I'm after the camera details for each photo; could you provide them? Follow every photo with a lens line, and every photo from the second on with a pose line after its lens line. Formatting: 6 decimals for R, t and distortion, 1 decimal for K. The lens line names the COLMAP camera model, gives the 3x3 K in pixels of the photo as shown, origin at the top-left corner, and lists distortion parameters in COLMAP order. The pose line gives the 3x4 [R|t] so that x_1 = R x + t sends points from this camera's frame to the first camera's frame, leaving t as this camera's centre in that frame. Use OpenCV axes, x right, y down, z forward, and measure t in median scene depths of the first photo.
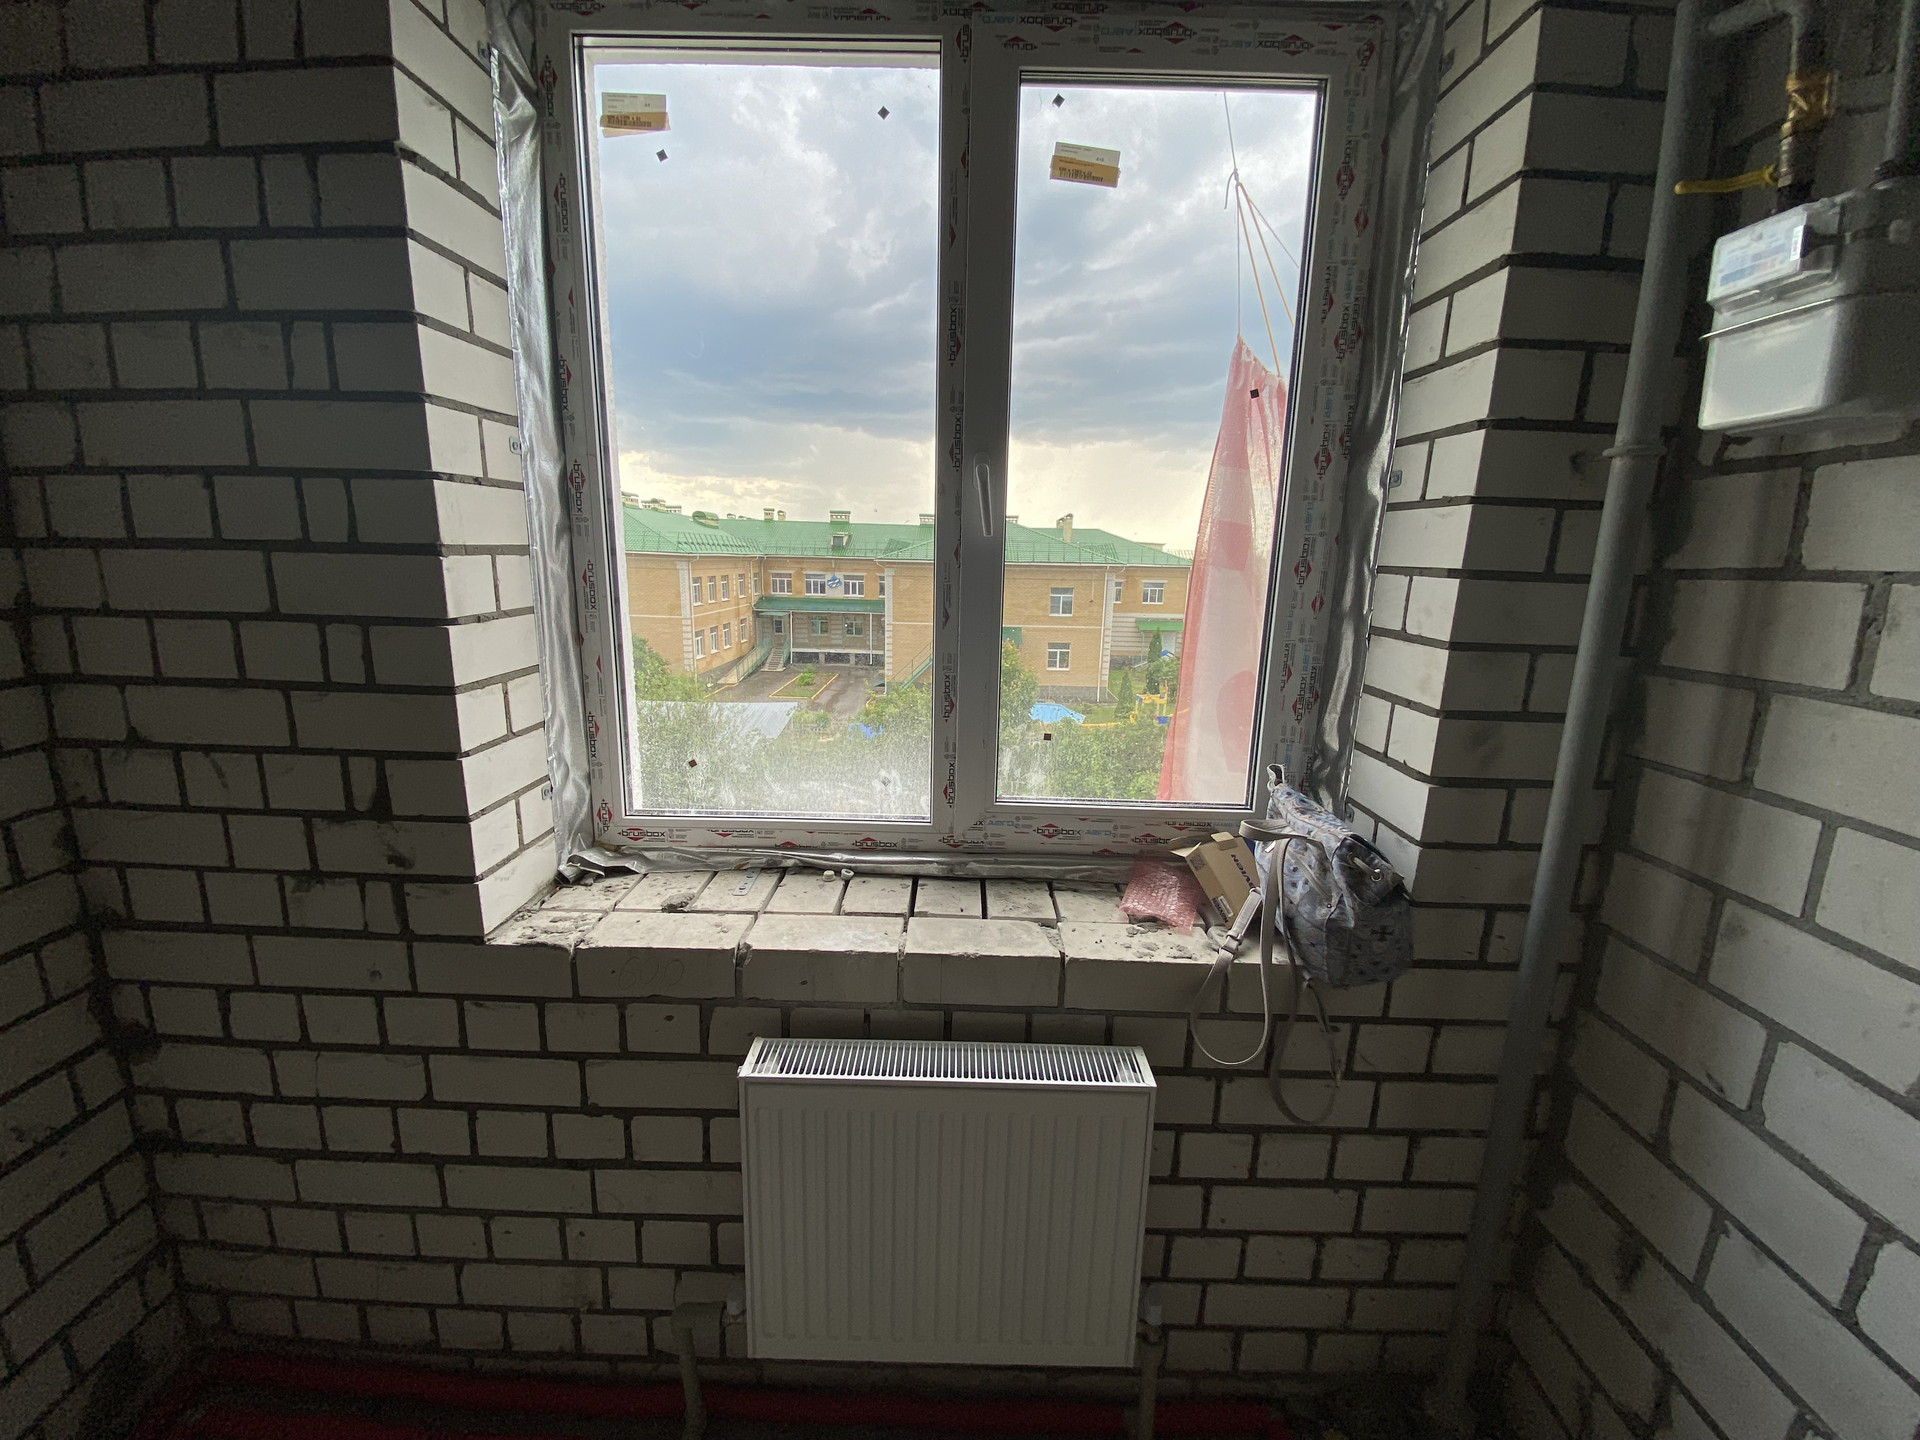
lens RADIAL K [[775.0, 0, 959.3], [0, 775.0, 719.8], [0, 0, 1]] dist [0.009650, -0.014906]
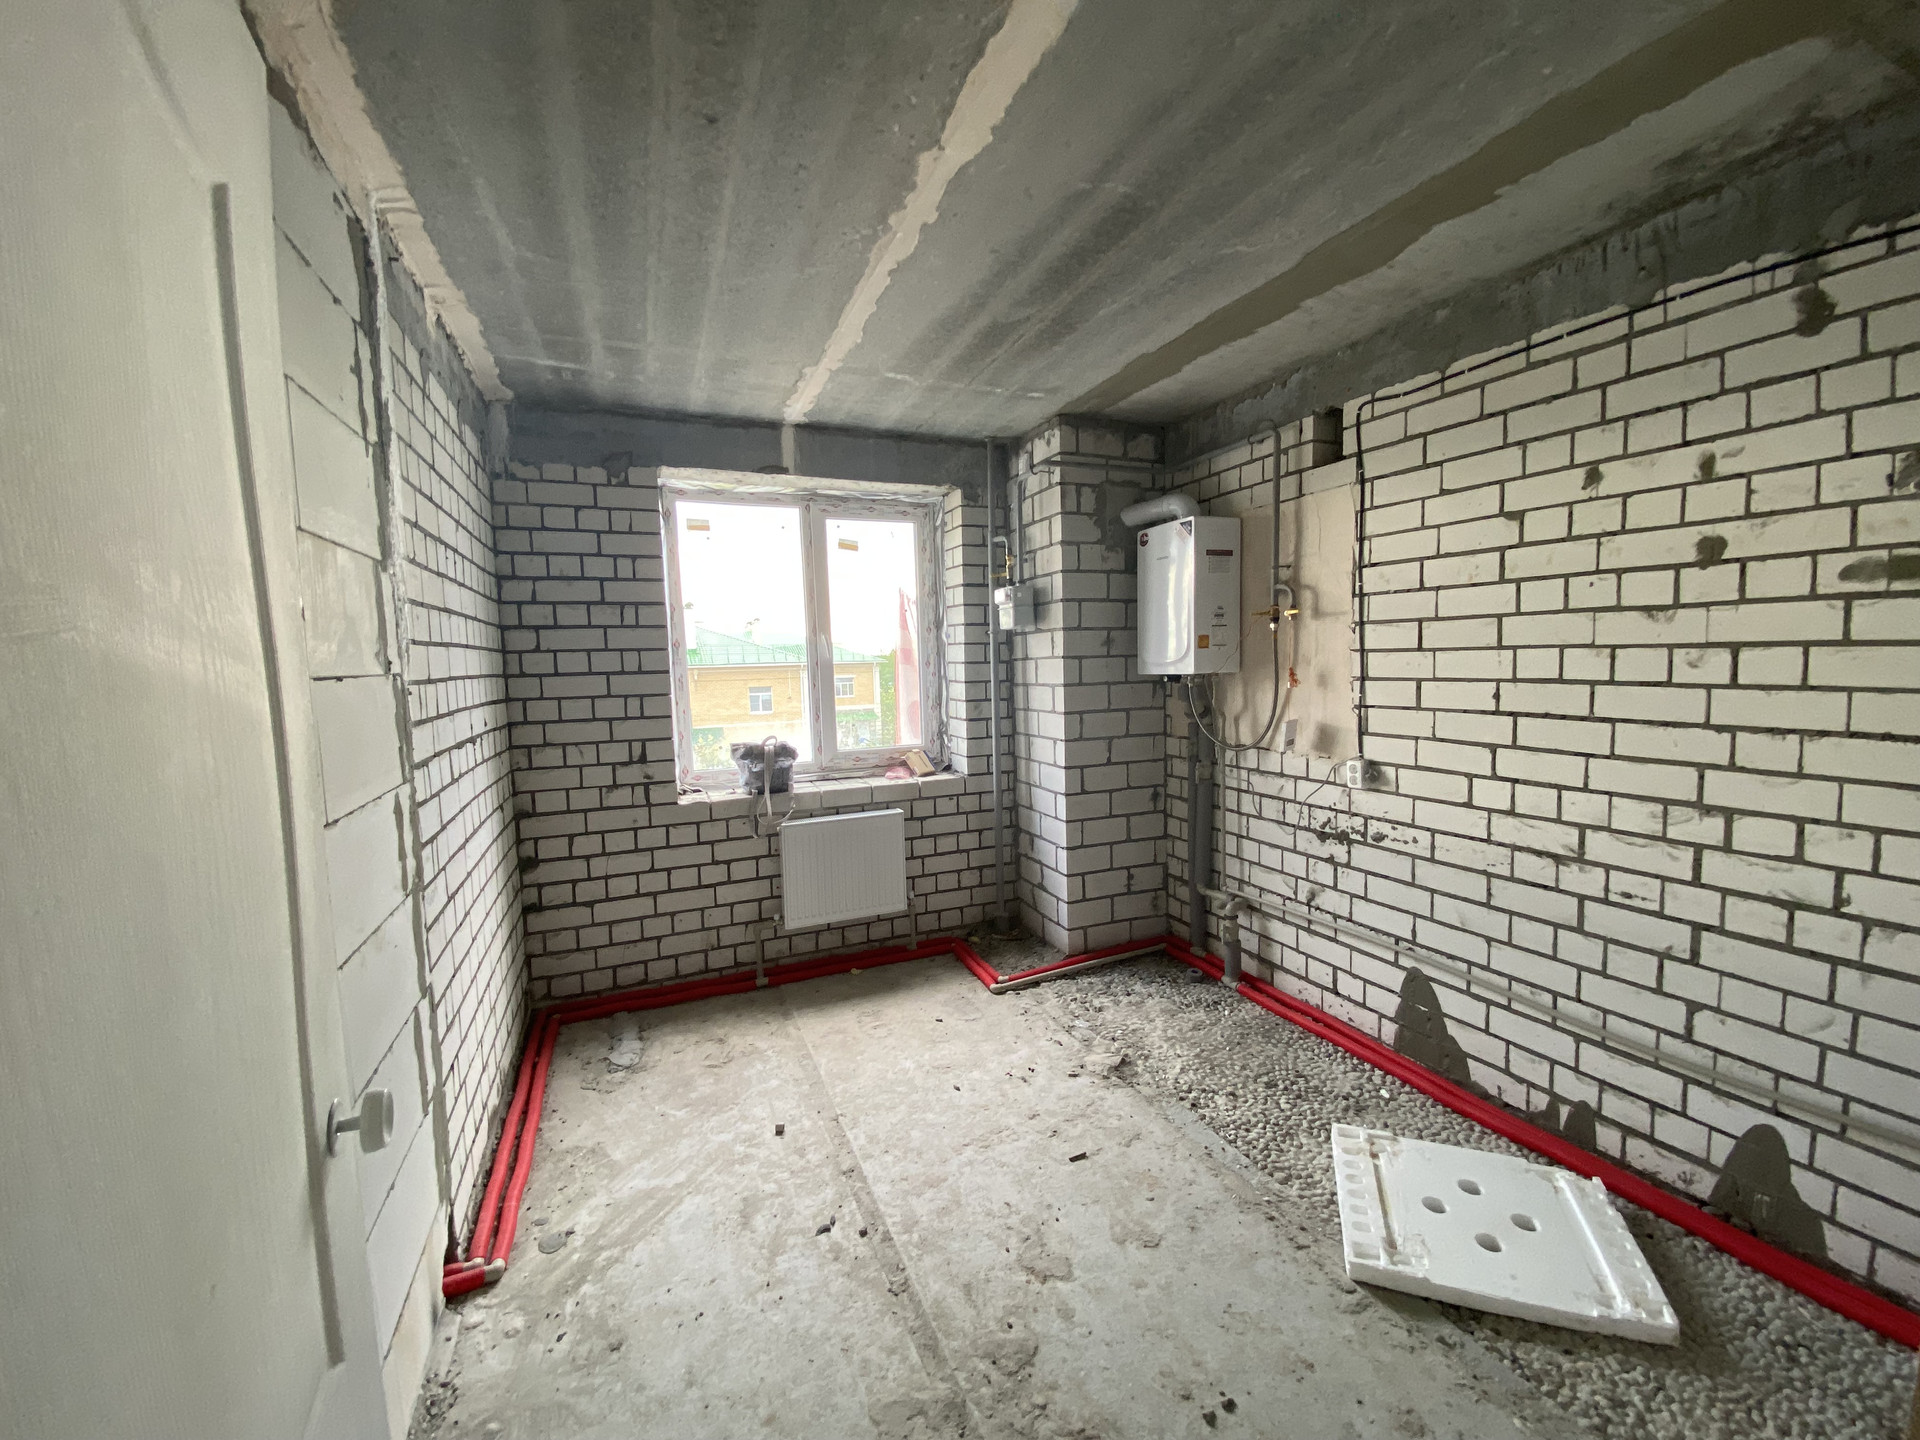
lens RADIAL K [[775.0, 0, 957.9], [0, 775.0, 726.5], [0, 0, 1]] dist [0.009650, -0.014906]
pose [[0.920505, -0.082979, 0.381818, -0.737399], [0.128024, 0.987299, -0.094079, 0.411046], [-0.369162, 0.135482, 0.919437, -2.114908]]
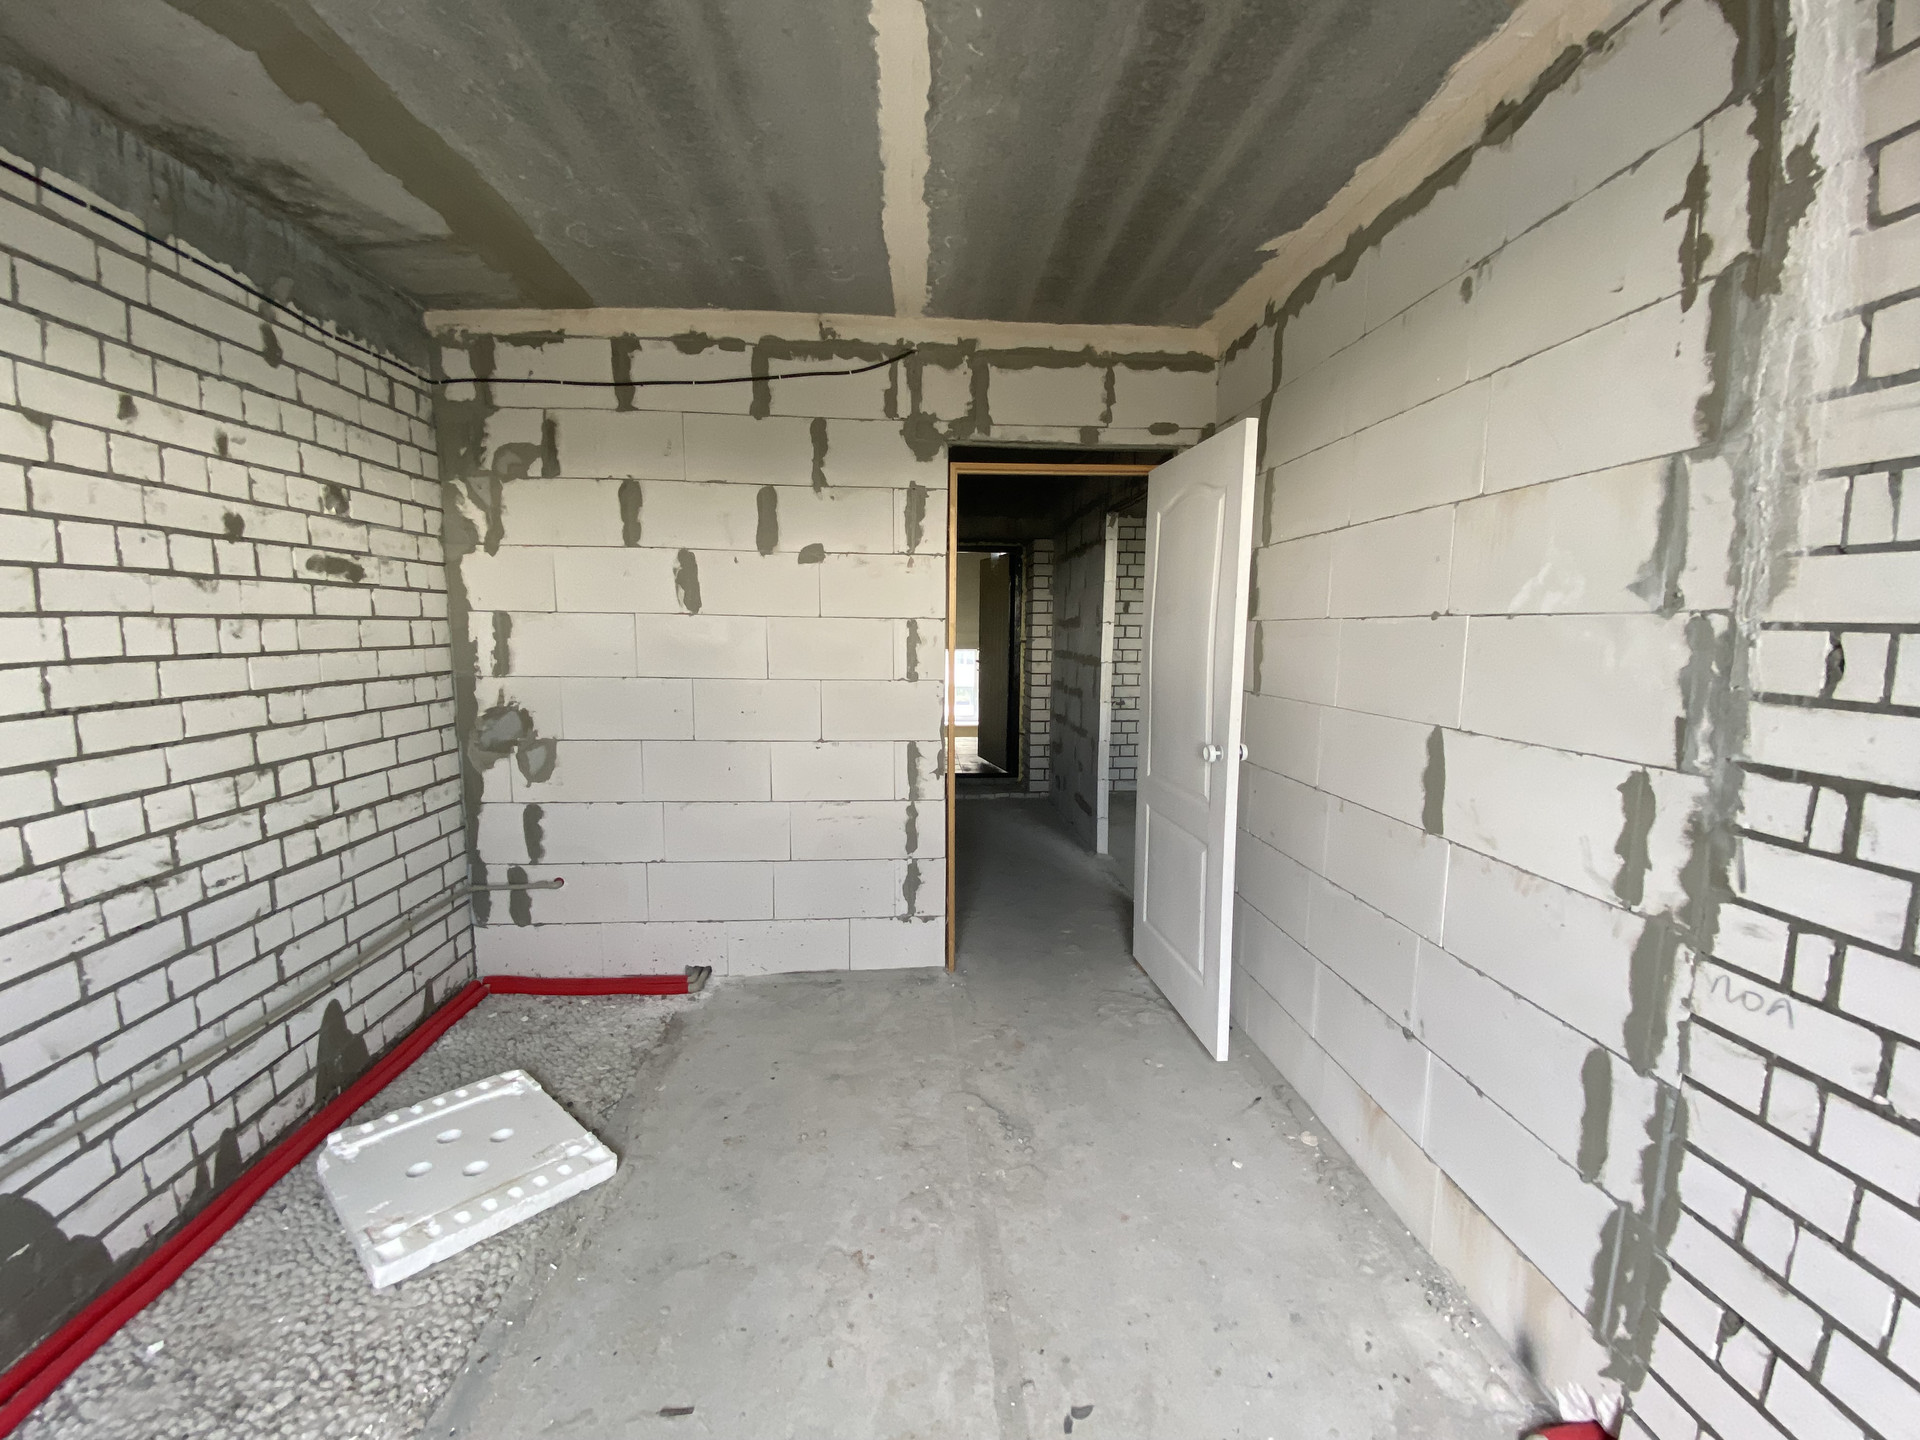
lens RADIAL K [[775.0, 0, 952.9], [0, 775.0, 721.1], [0, 0, 1]] dist [0.009650, -0.014906]
pose [[-0.997424, -0.021033, -0.068577, -0.138428], [-0.042290, 0.944646, 0.325356, -0.104228], [0.057938, 0.327418, -0.943102, 0.504063]]
